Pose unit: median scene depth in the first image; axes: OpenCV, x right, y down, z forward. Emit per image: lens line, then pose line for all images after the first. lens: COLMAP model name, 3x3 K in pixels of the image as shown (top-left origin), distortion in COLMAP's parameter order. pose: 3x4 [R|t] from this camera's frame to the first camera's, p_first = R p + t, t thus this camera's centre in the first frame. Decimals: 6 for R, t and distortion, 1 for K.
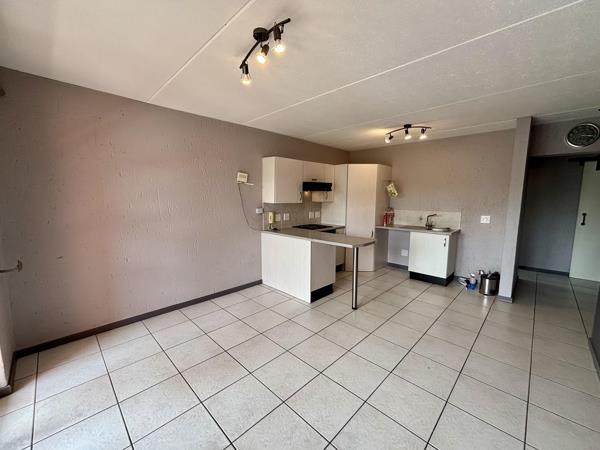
lens RADIAL K [[244.8, 0, 300.0], [0, 244.8, 225.0], [0, 0, 1]] dist [0.001737, 0.000188]
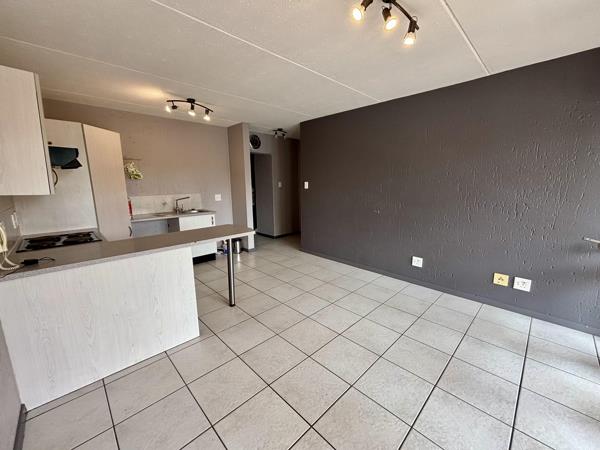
lens RADIAL K [[247.0, 0, 300.0], [0, 247.0, 223.9], [0, 0, 1]] dist [0.000792, -0.000076]
pose [[0.016915, -0.180206, 0.983483, -0.464813], [0.127741, 0.975953, 0.176629, -0.057345], [-0.991663, 0.122644, 0.039528, 0.529844]]
